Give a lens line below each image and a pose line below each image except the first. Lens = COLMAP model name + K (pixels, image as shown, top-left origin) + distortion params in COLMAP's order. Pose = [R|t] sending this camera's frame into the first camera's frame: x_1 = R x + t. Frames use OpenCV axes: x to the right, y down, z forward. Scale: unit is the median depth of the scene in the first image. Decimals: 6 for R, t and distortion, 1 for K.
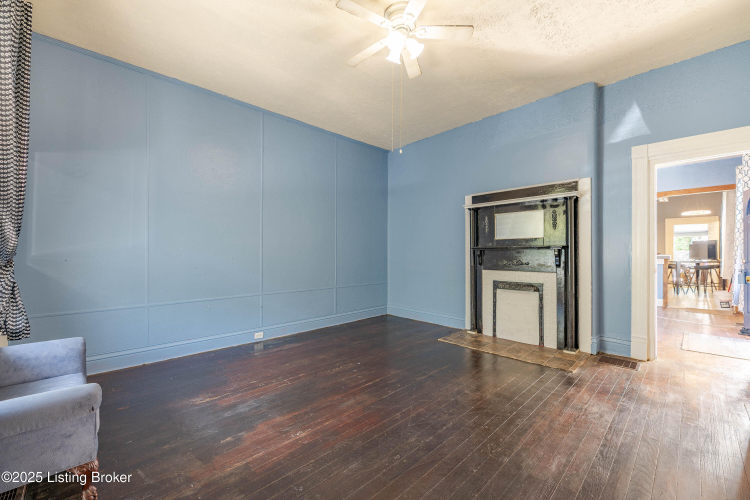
lens RADIAL K [[302.1, 0, 375.0], [0, 302.1, 250.0], [0, 0, 1]] dist [-0.000548, -0.000015]
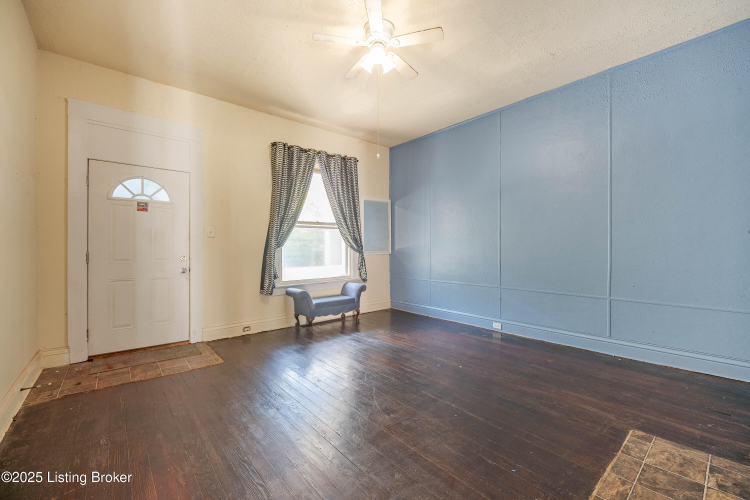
lens RADIAL K [[320.4, 0, 371.1], [0, 320.4, 243.0], [0, 0, 1]] dist [-0.001726, -0.000590]
pose [[-0.071706, -0.010021, -0.997375, 0.895873], [0.011400, 0.999876, -0.010866, 0.002647], [0.997361, -0.012149, -0.071583, 0.757719]]
